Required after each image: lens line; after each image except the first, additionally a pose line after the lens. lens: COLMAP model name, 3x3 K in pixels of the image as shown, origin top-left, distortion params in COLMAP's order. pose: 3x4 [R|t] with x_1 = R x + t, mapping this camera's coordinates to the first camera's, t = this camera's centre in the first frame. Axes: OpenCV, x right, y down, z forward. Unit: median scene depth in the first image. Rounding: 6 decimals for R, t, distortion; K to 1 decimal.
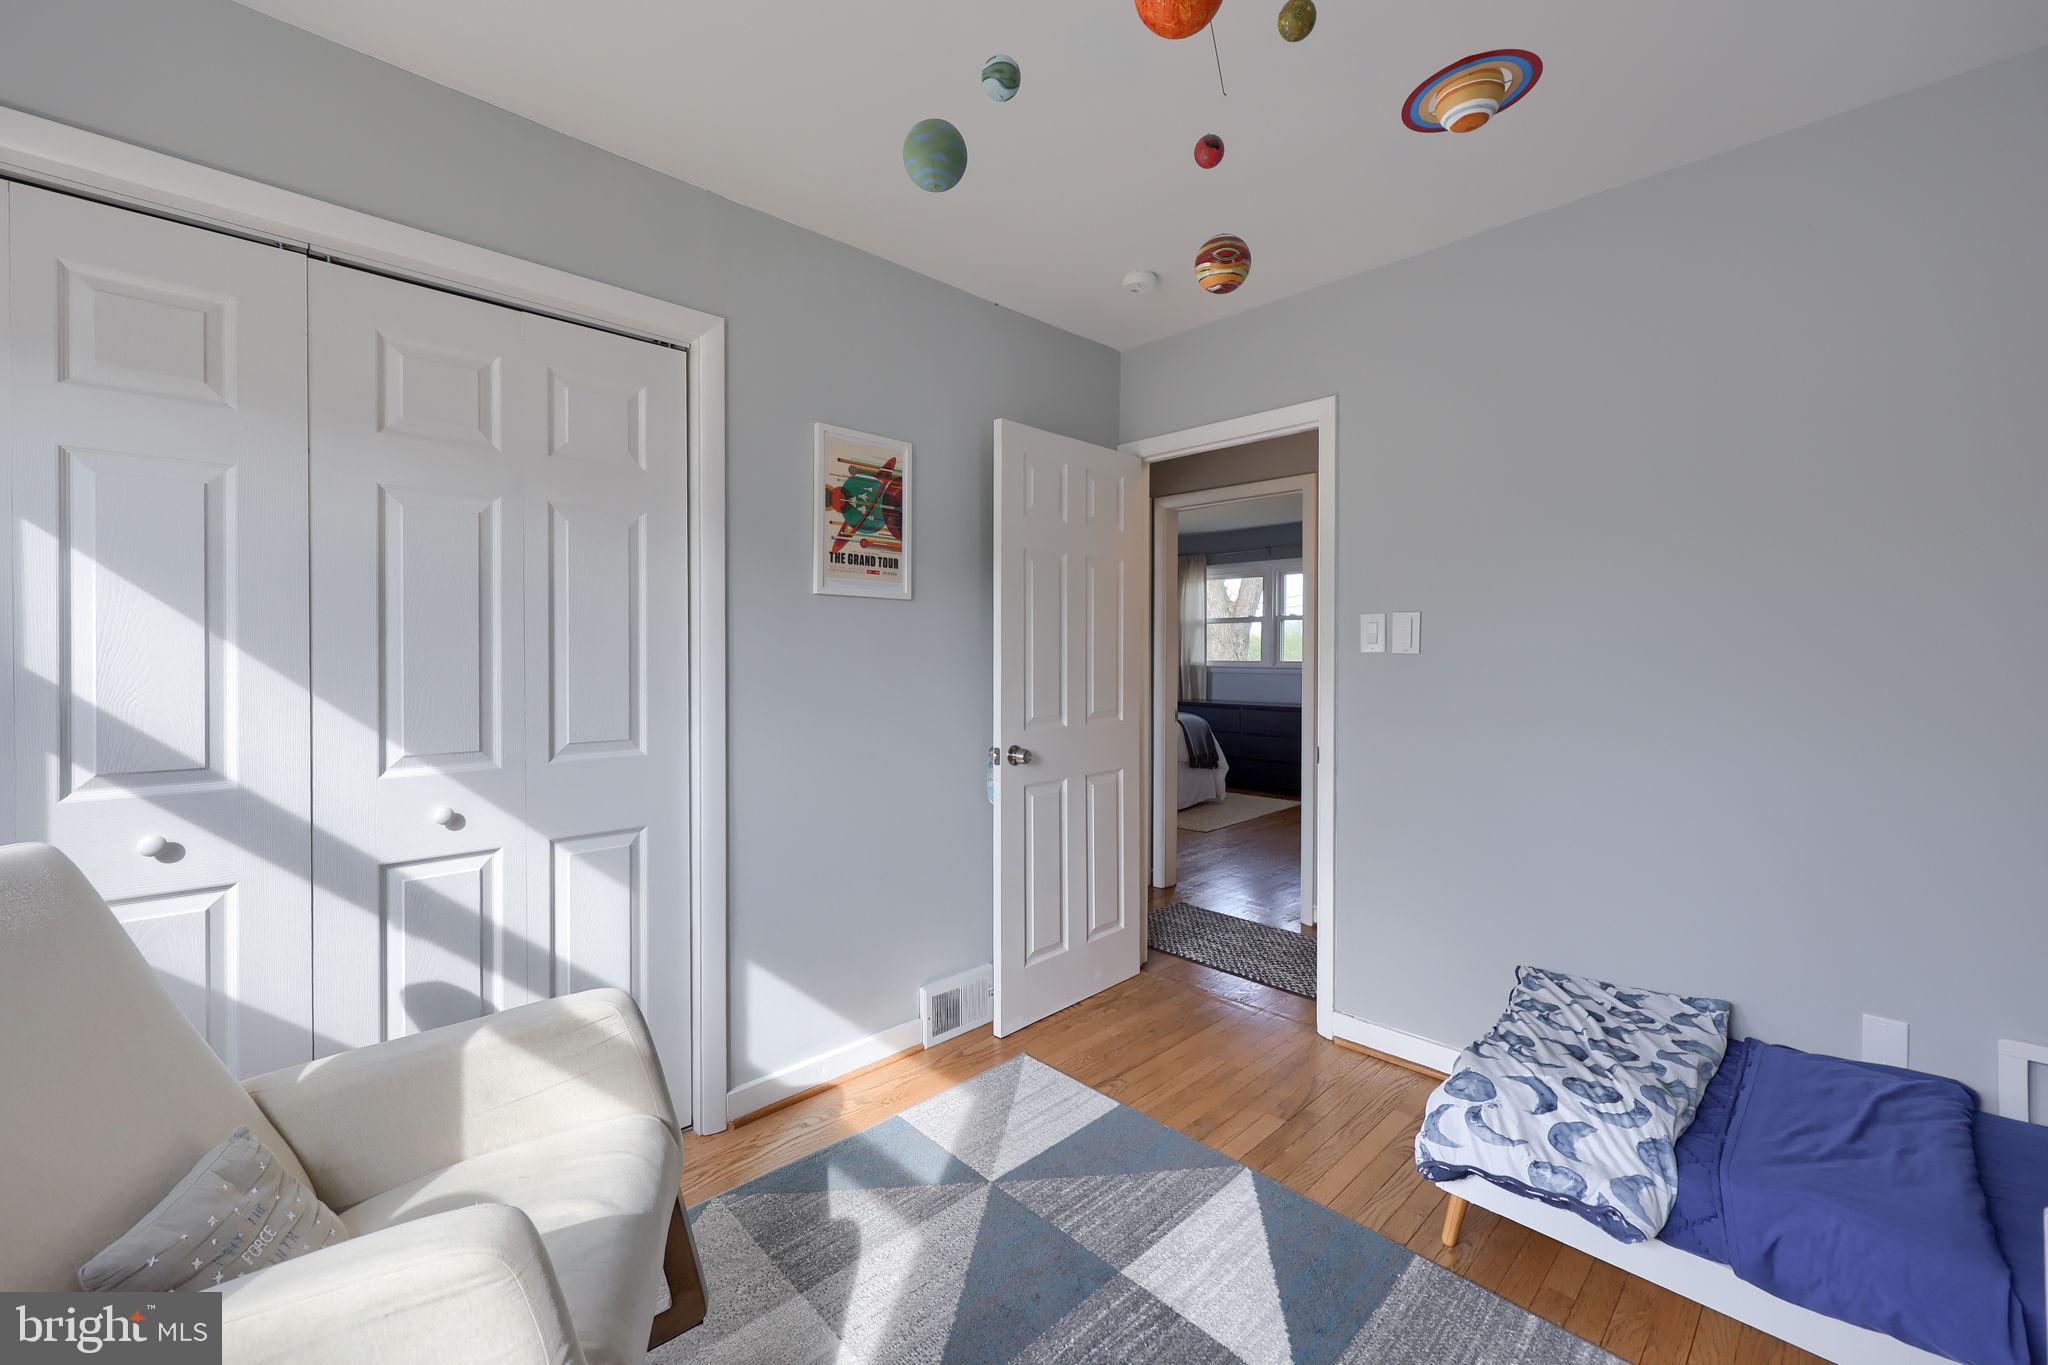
lens RADIAL K [[821.8, 0, 1017.6], [0, 821.8, 678.3], [0, 0, 1]] dist [0.002904, 0.000237]
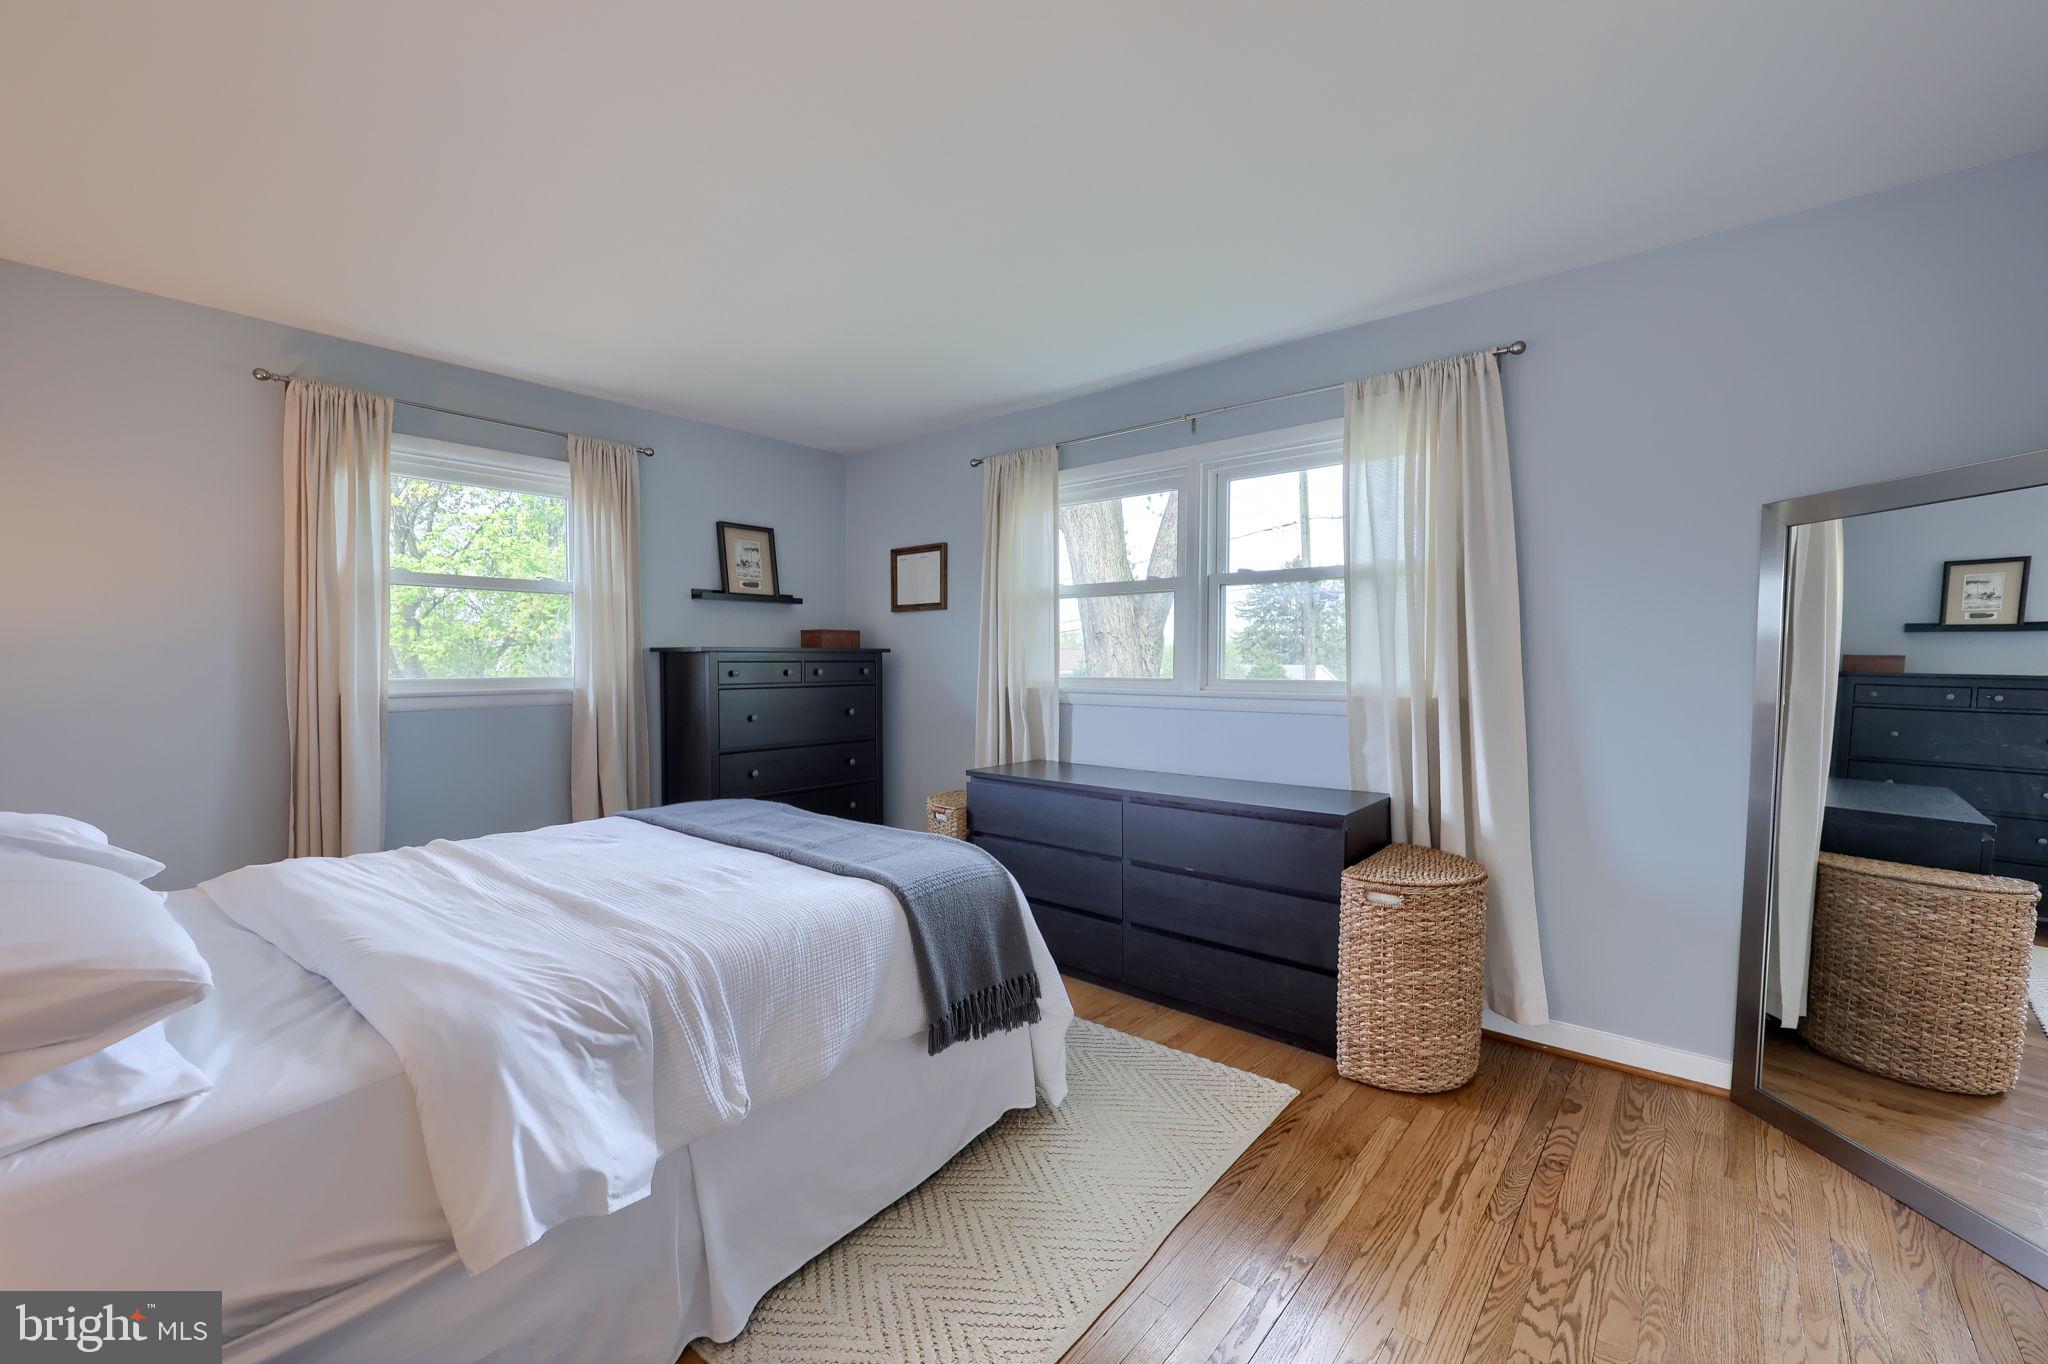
lens RADIAL K [[821.8, 0, 1029.7], [0, 821.8, 678.8], [0, 0, 1]] dist [0.002904, 0.000237]
pose [[0.994426, 0.002373, 0.105412, 0.172901], [-0.000686, 0.999871, -0.016042, -0.013753], [-0.105437, 0.015881, 0.994299, 0.570331]]
